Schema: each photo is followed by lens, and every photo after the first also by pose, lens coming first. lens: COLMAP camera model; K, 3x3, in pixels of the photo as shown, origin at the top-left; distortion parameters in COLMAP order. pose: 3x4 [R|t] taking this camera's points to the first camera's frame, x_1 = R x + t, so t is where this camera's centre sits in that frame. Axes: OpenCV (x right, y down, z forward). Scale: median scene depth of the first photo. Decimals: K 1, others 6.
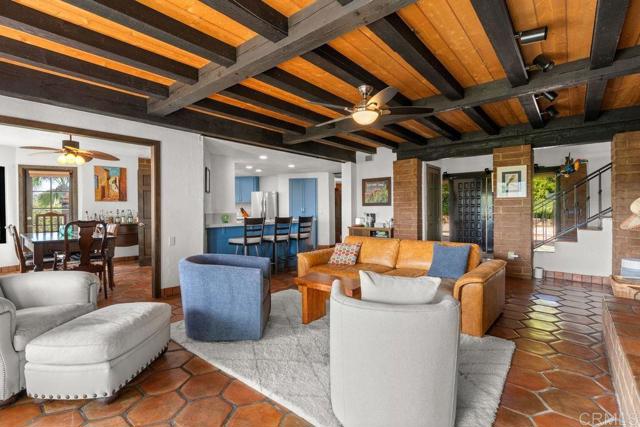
lens RADIAL K [[294.7, 0, 318.4], [0, 294.7, 212.4], [0, 0, 1]] dist [-0.006259, 0.002557]
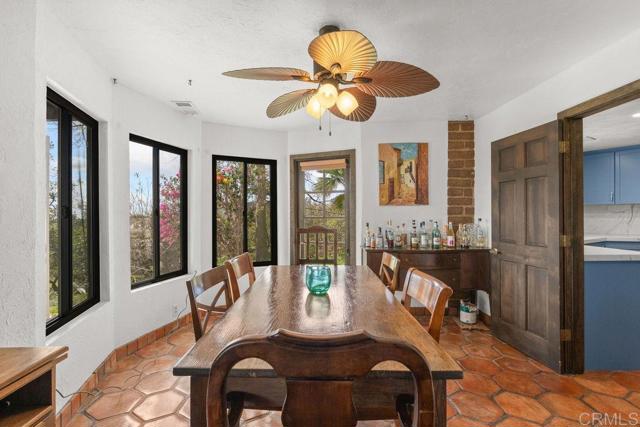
lens RADIAL K [[294.7, 0, 317.3], [0, 294.7, 212.3], [0, 0, 1]] dist [-0.006259, 0.002557]
pose [[0.632387, -0.003868, -0.774643, -0.382885], [-0.006348, 0.999928, -0.010175, -0.018095], [0.774627, 0.011352, 0.632317, 0.529850]]
